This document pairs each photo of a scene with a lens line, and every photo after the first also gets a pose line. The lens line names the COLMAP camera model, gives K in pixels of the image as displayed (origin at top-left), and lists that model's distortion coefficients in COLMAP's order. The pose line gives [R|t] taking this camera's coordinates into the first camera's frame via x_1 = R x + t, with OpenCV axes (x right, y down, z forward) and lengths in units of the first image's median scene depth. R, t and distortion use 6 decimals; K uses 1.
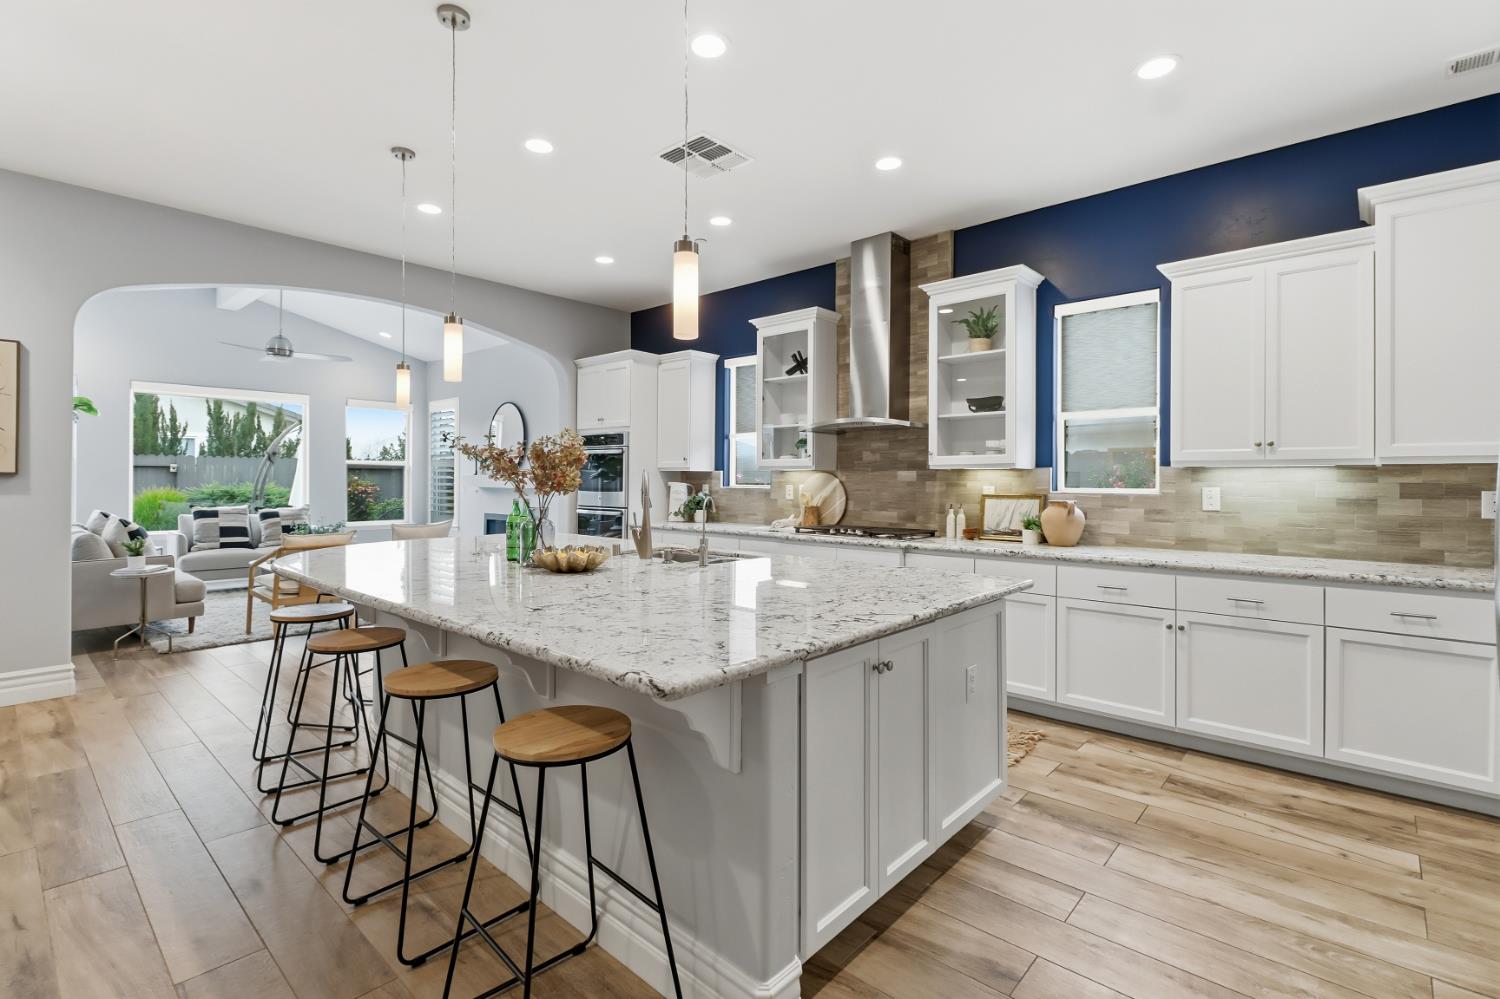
lens RADIAL K [[696.3, 0, 745.7], [0, 696.3, 475.1], [0, 0, 1]] dist [0.027642, -0.020773]
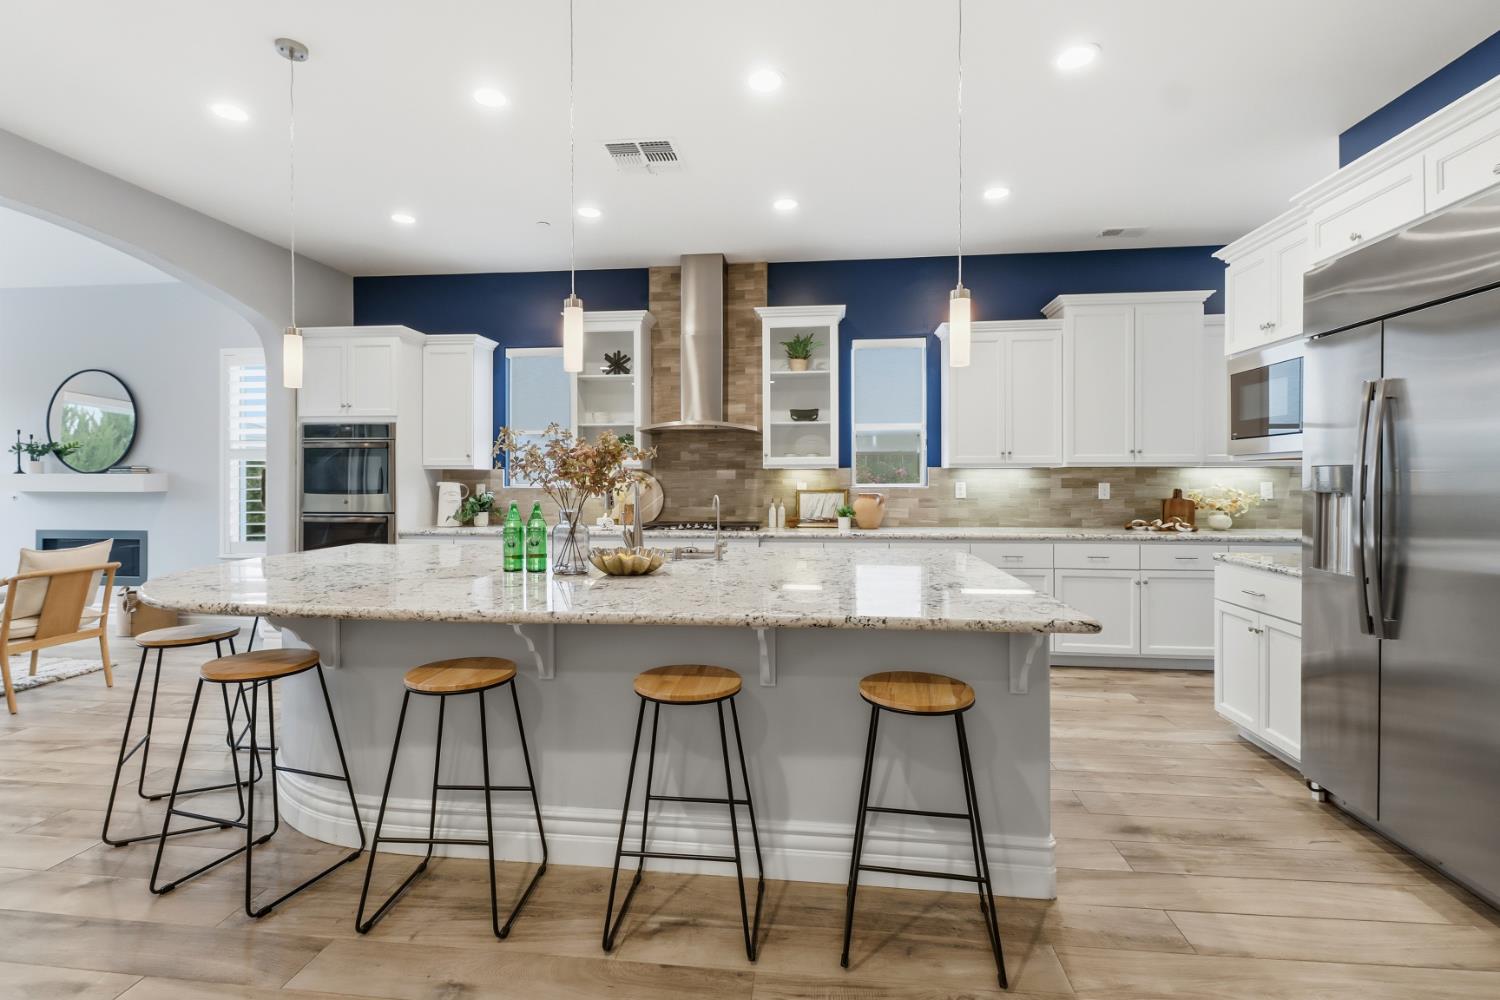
lens RADIAL K [[702.3, 0, 745.4], [0, 702.3, 480.5], [0, 0, 1]] dist [-0.000573, -0.000938]
pose [[0.811342, -0.006437, 0.584537, -0.449518], [0.000466, 0.999946, 0.010365, -0.000923], [-0.584572, -0.008137, 0.811301, 0.080219]]
